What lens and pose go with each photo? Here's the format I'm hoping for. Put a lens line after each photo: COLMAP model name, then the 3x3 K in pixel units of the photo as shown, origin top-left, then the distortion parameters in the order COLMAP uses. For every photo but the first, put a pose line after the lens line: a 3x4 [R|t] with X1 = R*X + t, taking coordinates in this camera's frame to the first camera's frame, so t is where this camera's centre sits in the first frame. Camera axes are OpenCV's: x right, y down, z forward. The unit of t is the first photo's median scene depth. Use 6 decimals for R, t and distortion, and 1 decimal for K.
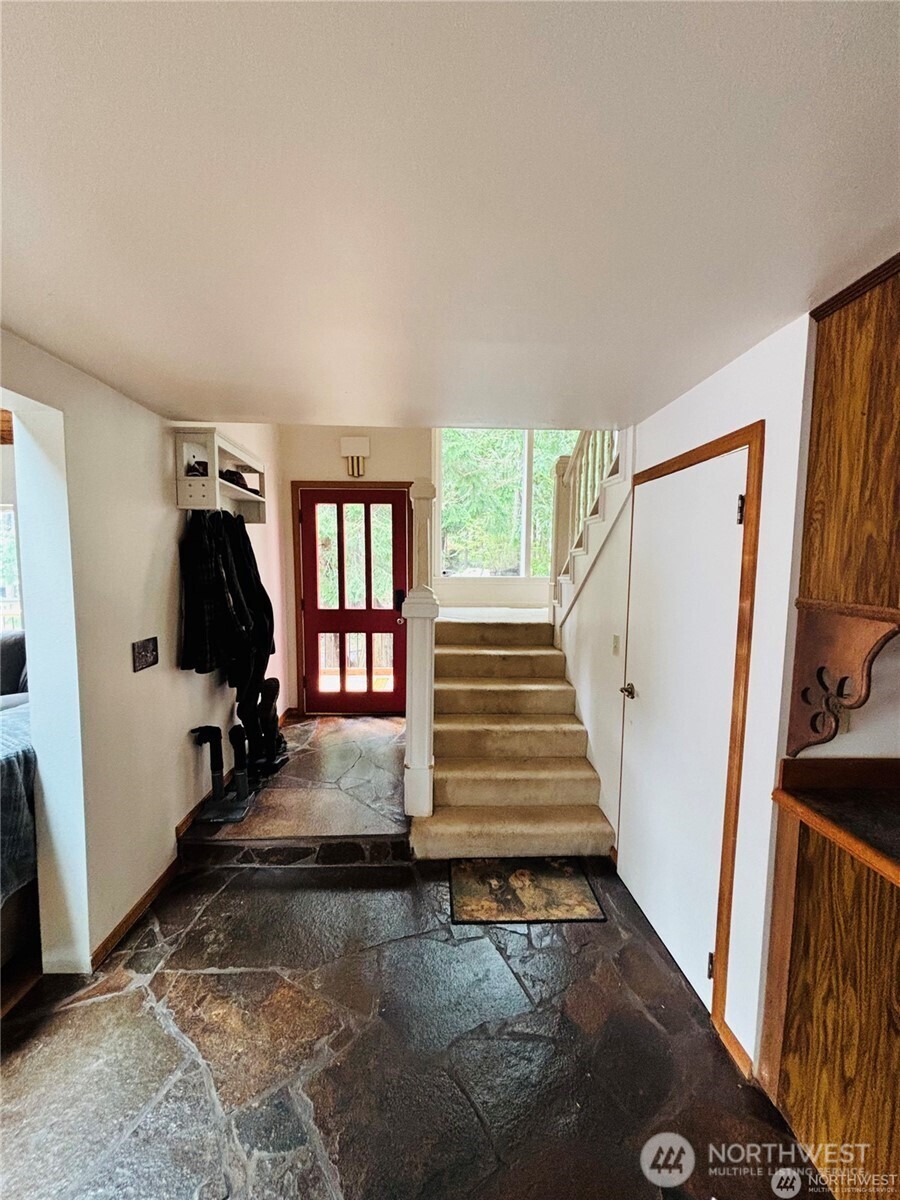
lens RADIAL K [[478.9, 0, 450.0], [0, 478.9, 600.0], [0, 0, 1]] dist [0.000151, -0.002315]
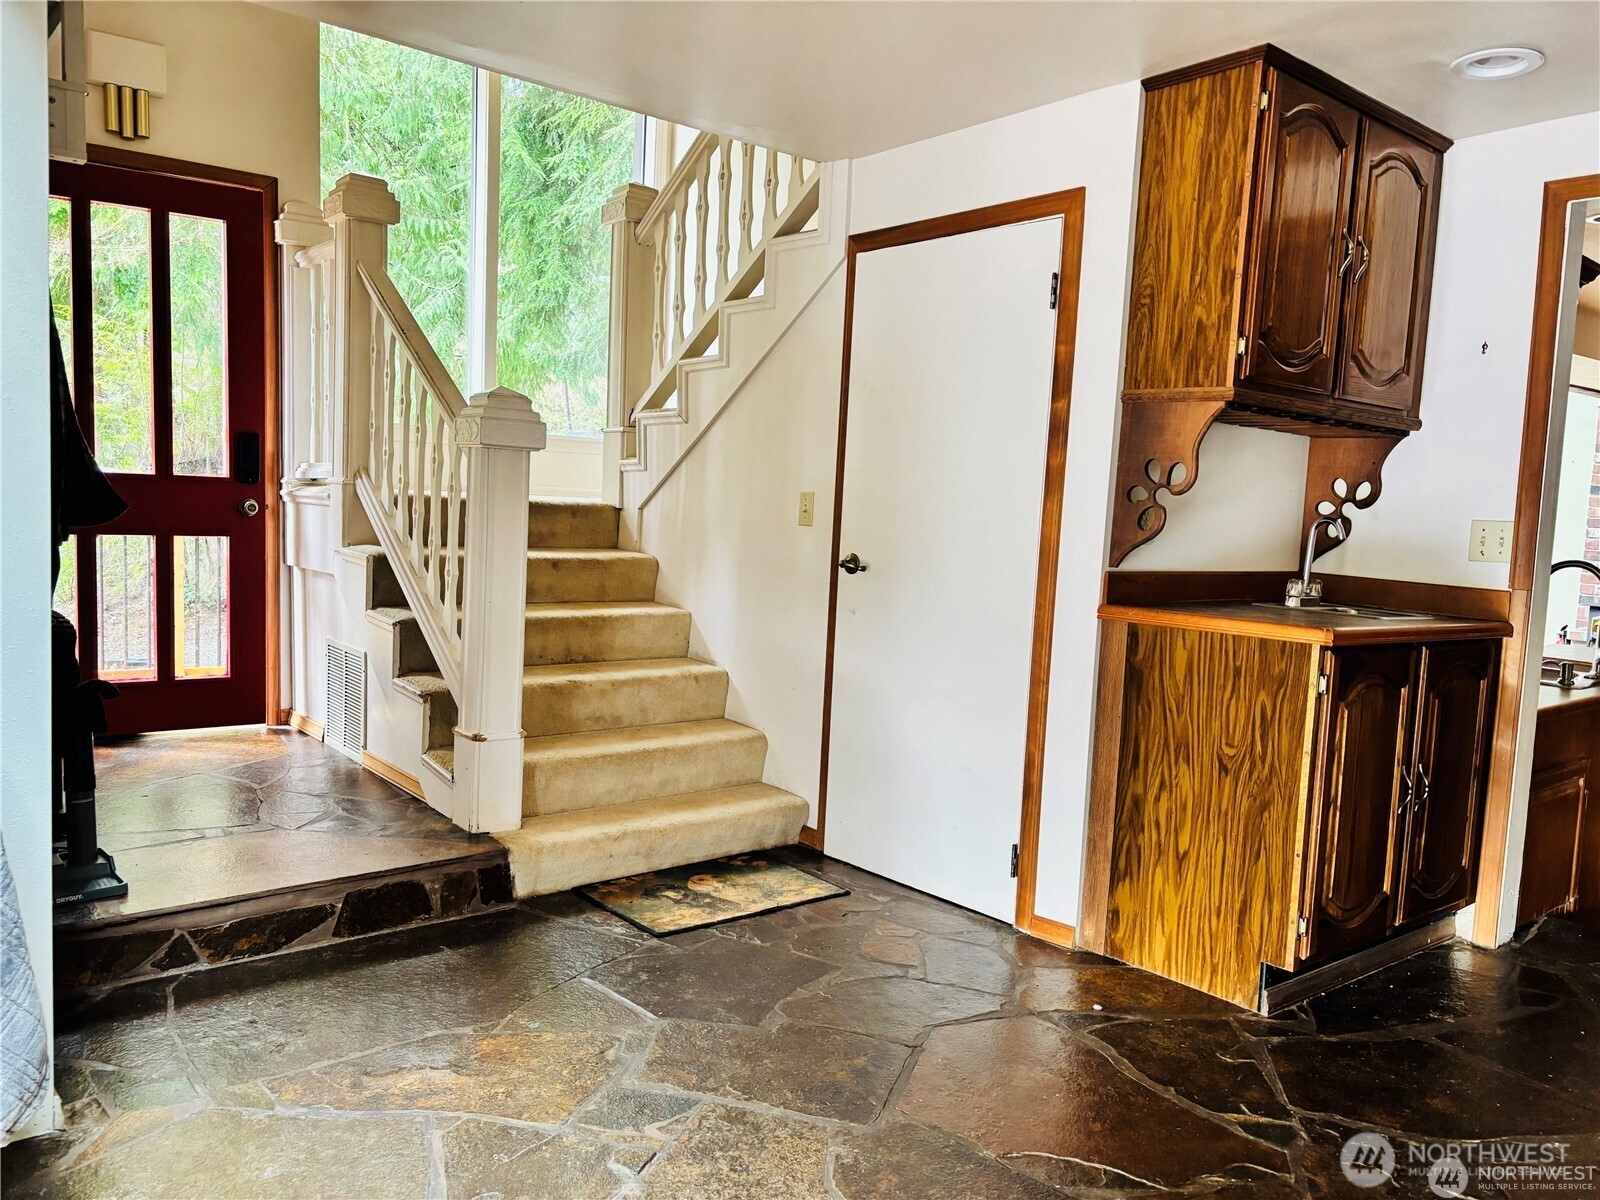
lens RADIAL K [[1188.9, 0, 800.0], [0, 1188.9, 600.0], [0, 0, 1]] dist [0.012170, 0.007714]
pose [[0.797742, -0.027080, 0.602390, -0.982295], [0.008662, 0.999403, 0.033456, 0.268276], [-0.602937, -0.021472, 0.797500, -0.389979]]
